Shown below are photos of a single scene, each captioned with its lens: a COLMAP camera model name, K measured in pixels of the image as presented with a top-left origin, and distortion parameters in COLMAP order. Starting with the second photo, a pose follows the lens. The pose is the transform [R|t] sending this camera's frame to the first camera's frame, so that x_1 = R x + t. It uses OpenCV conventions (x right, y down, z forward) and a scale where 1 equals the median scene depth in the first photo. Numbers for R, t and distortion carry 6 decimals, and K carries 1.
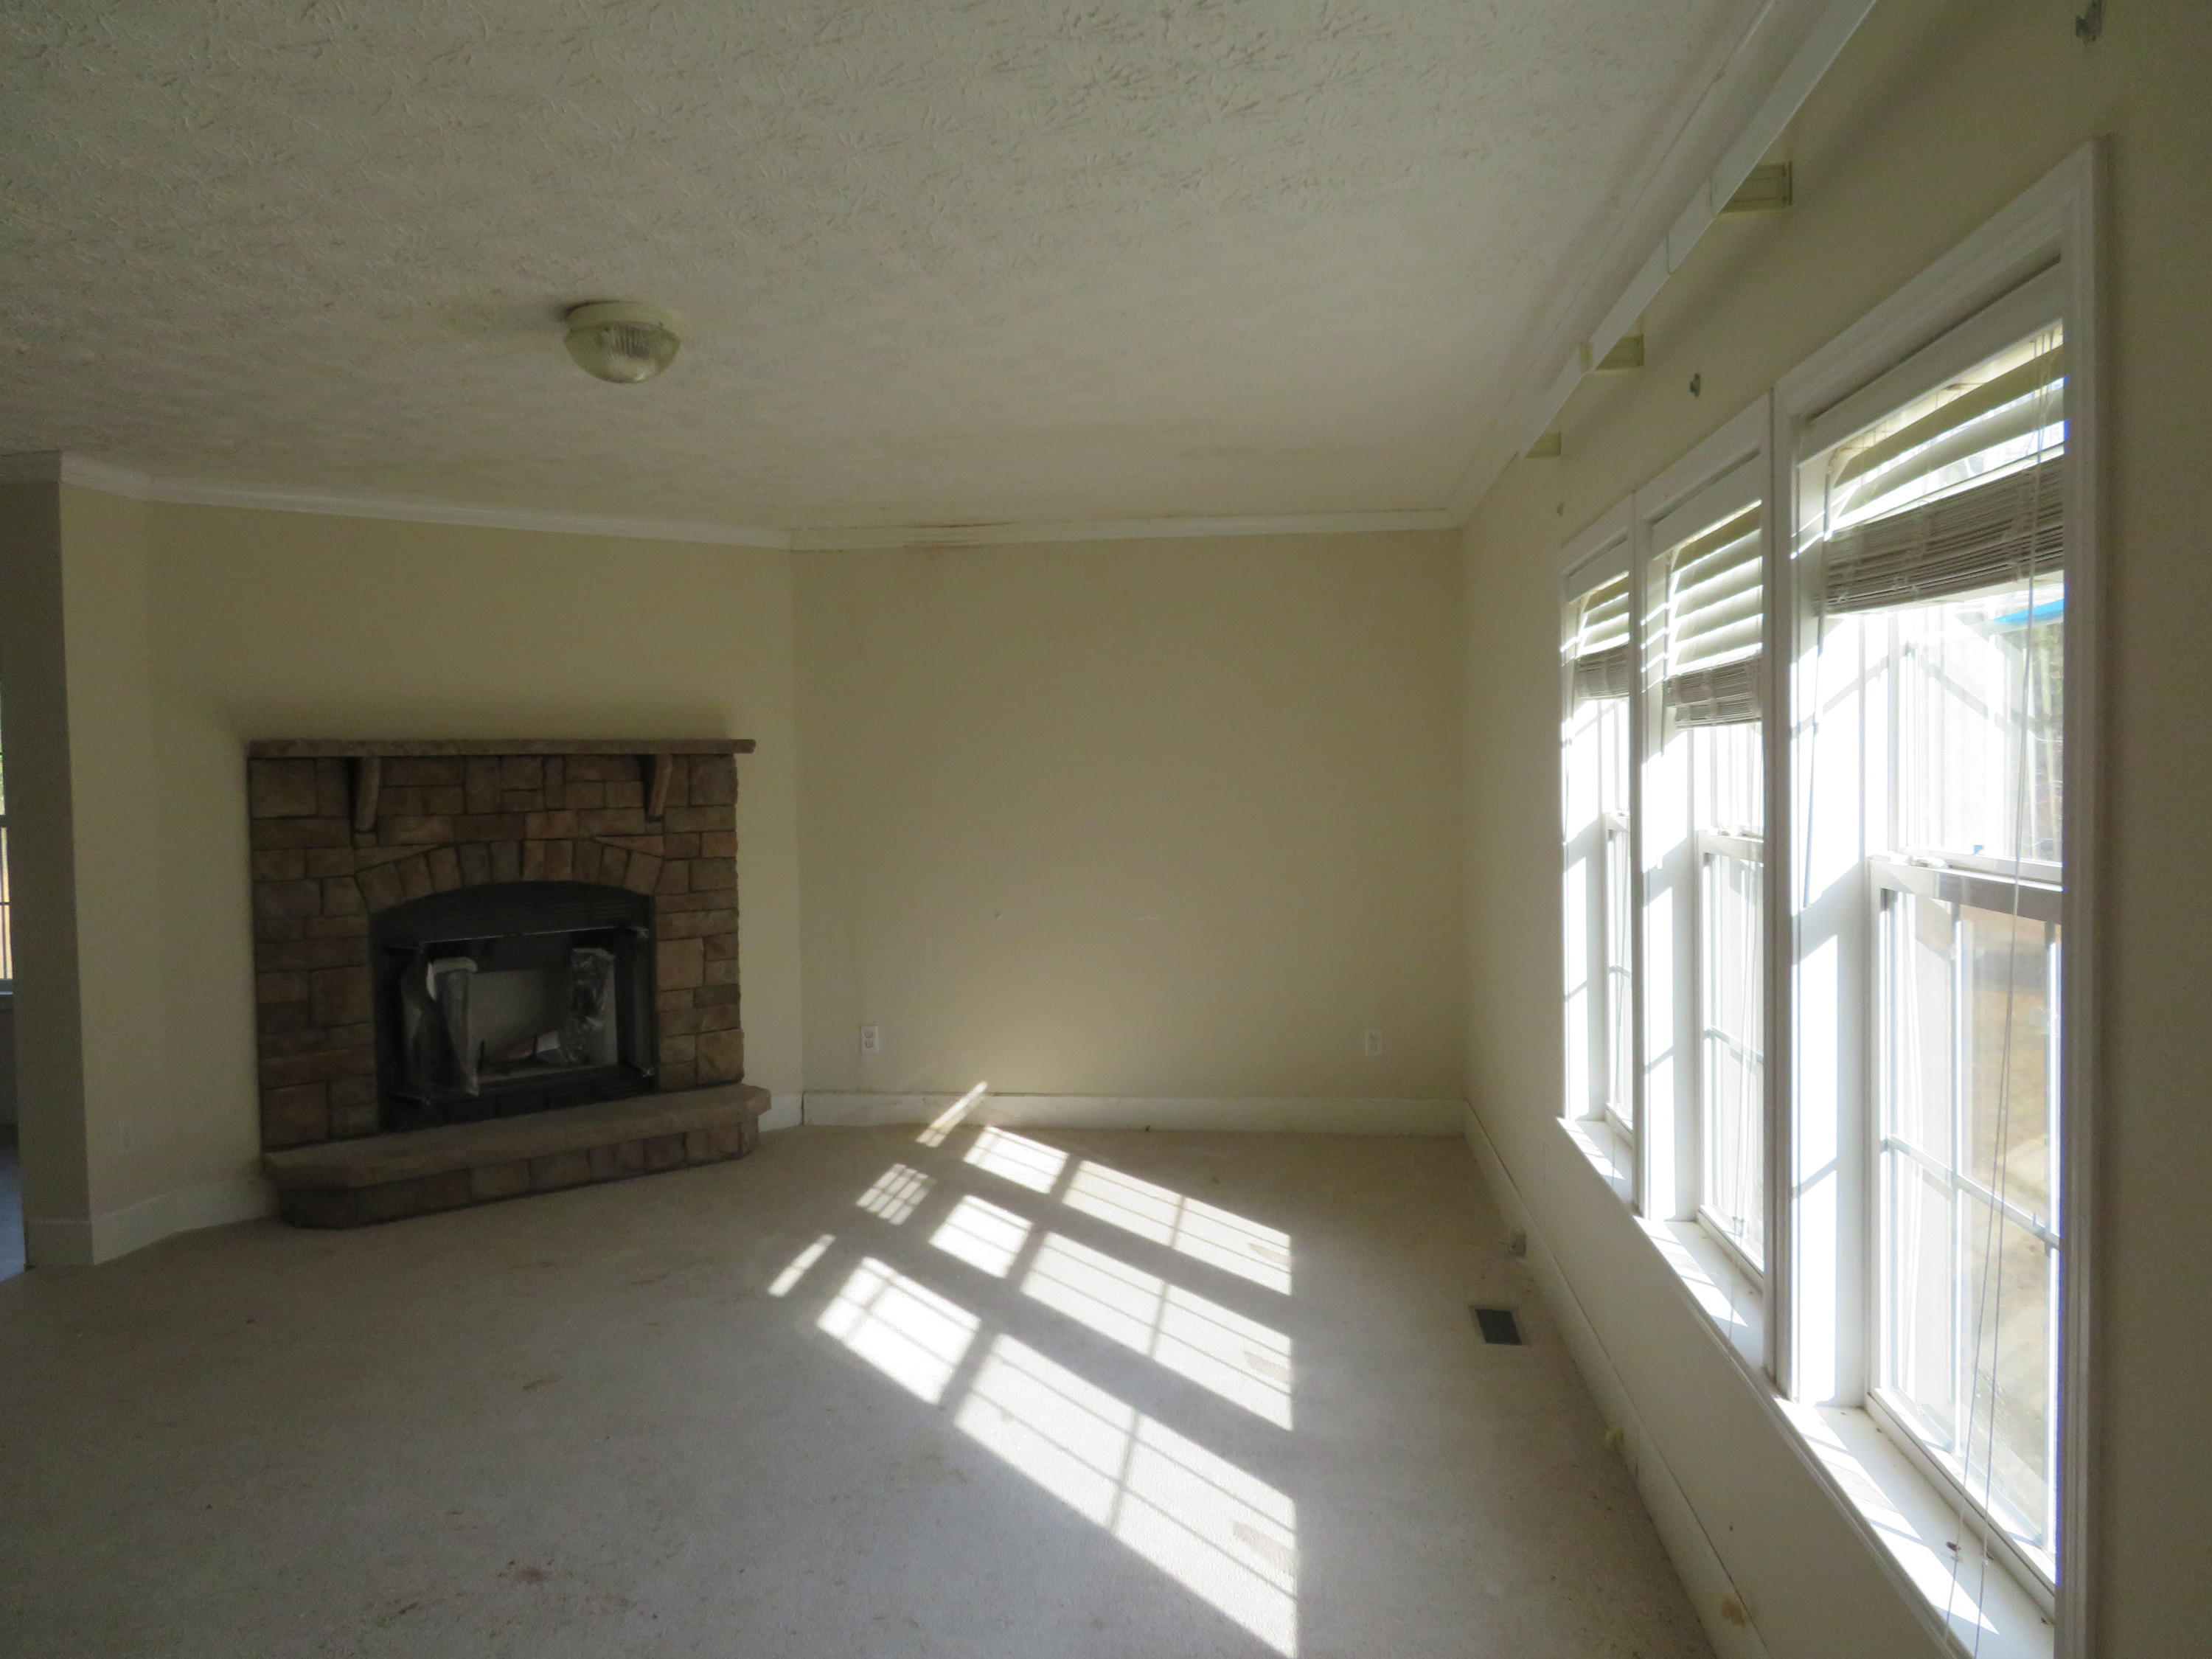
lens RADIAL K [[1583.0, 0, 1108.4], [0, 1583.0, 821.2], [0, 0, 1]] dist [-0.008575, 0.004657]
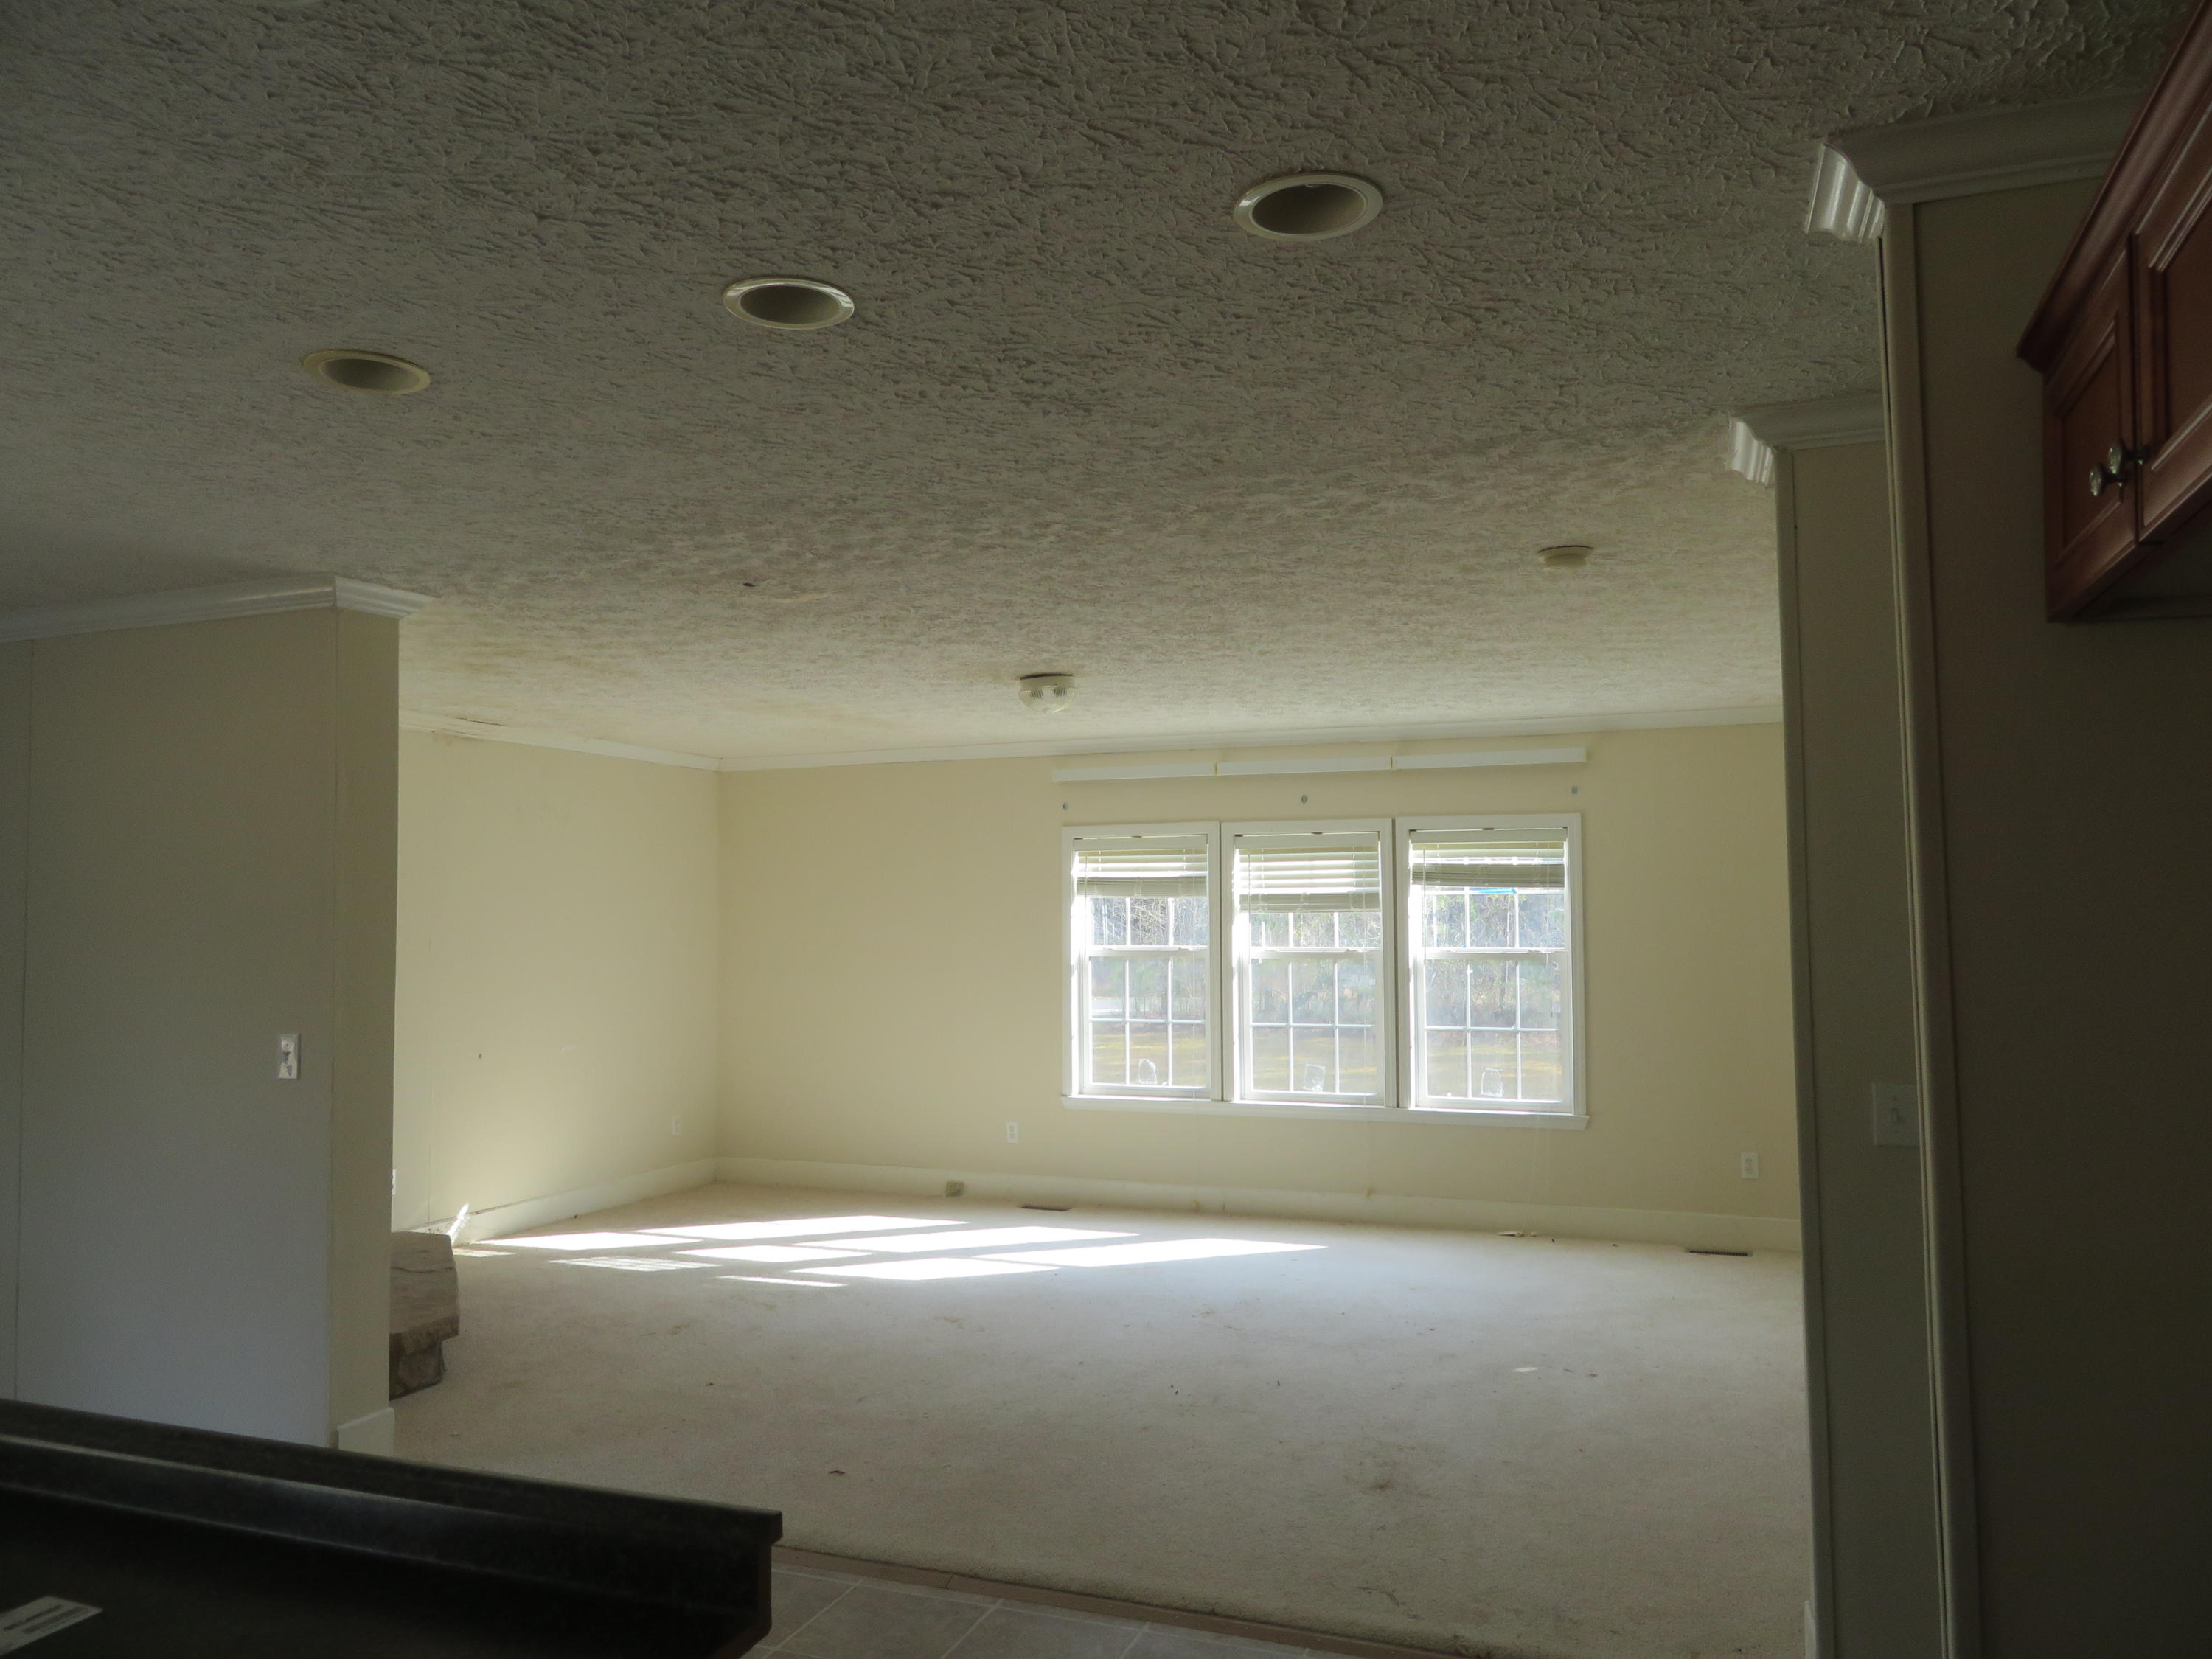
lens RADIAL K [[1583.0, 0, 1111.0], [0, 1583.0, 830.1], [0, 0, 1]] dist [-0.008575, 0.004657]
pose [[0.246225, 0.073469, 0.966424, -1.783121], [0.036665, 0.995703, -0.085036, 0.016939], [-0.968519, 0.056372, 0.242473, 0.426396]]
